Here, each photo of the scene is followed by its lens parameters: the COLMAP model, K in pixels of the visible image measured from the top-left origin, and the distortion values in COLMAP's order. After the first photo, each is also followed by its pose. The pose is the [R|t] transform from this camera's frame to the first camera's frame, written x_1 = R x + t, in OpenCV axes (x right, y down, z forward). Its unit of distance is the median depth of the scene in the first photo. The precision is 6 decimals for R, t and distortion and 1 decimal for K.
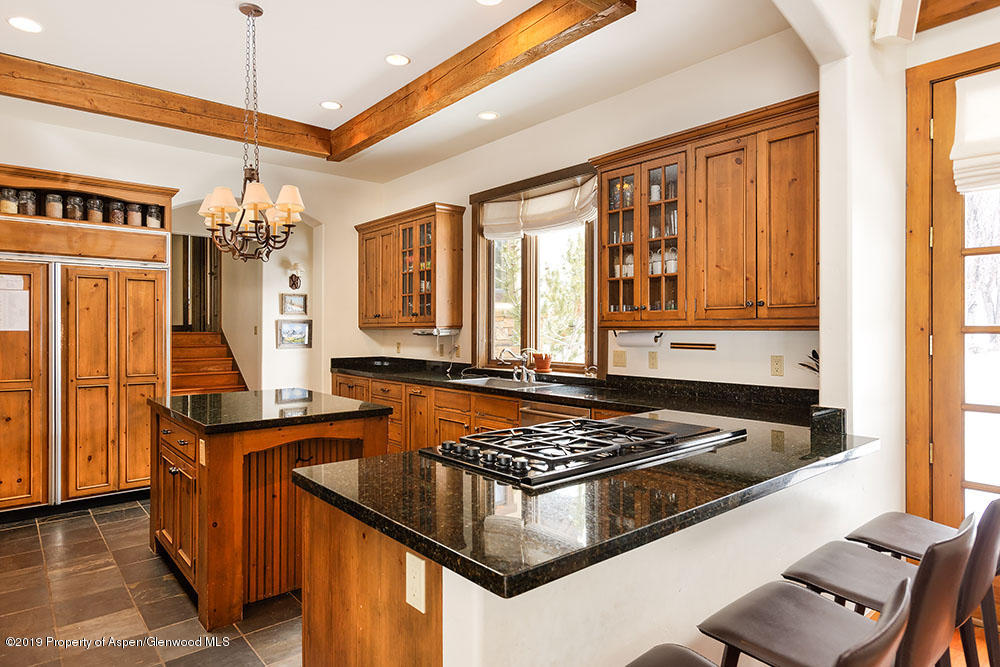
lens RADIAL K [[573.7, 0, 498.9], [0, 573.7, 332.6], [0, 0, 1]] dist [-0.006426, -0.001524]
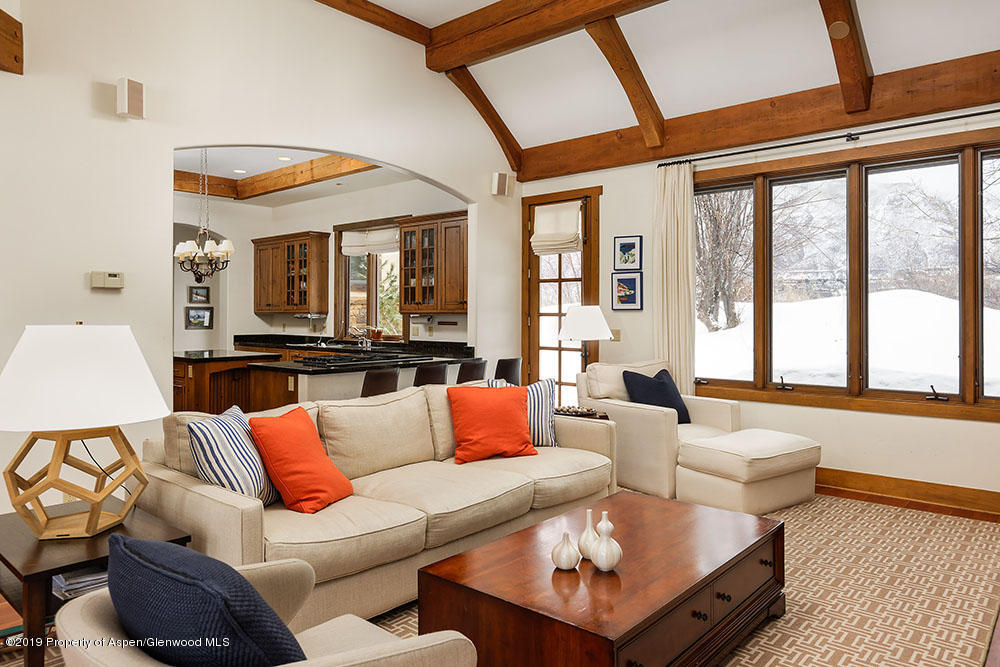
lens RADIAL K [[670.2, 0, 499.7], [0, 670.2, 322.8], [0, 0, 1]] dist [0.009124, 0.001104]
pose [[0.990097, 0.000151, 0.140382, 0.136925], [-0.000801, 0.999989, 0.004571, 0.008013], [-0.140380, -0.004639, 0.990087, -0.819838]]
